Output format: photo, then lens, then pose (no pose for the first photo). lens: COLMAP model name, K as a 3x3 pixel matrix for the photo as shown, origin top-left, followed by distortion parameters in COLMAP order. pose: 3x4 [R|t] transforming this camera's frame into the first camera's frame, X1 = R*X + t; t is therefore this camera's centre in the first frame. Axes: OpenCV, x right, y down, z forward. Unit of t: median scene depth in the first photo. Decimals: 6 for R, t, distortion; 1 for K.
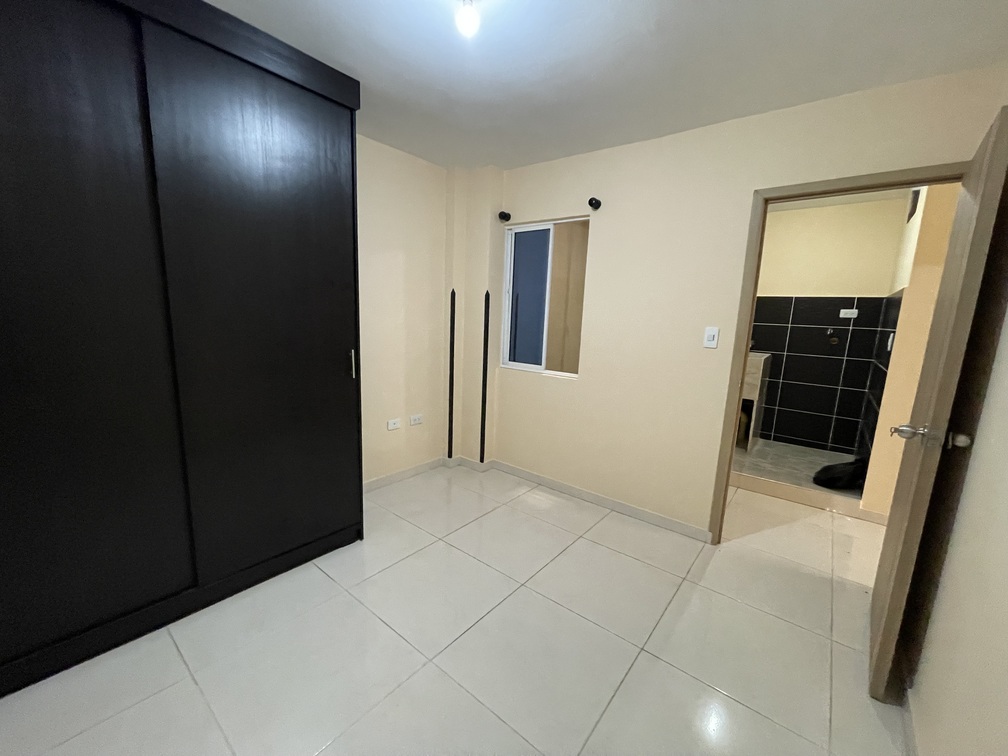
lens RADIAL K [[407.5, 0, 503.9], [0, 407.5, 382.1], [0, 0, 1]] dist [0.002336, -0.001112]
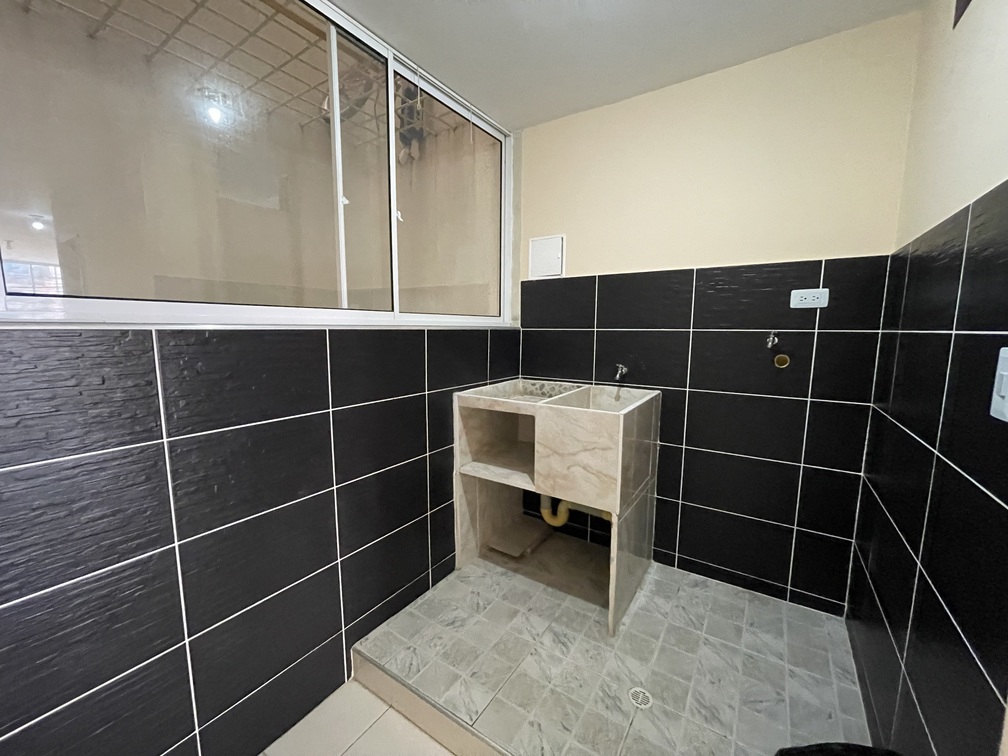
lens RADIAL K [[407.5, 0, 504.6], [0, 407.5, 380.6], [0, 0, 1]] dist [0.002336, -0.001112]
pose [[0.996276, -0.050092, 0.070182, 0.480496], [0.052293, 0.998185, -0.029883, -0.083515], [-0.068558, 0.033442, 0.997087, 0.584348]]
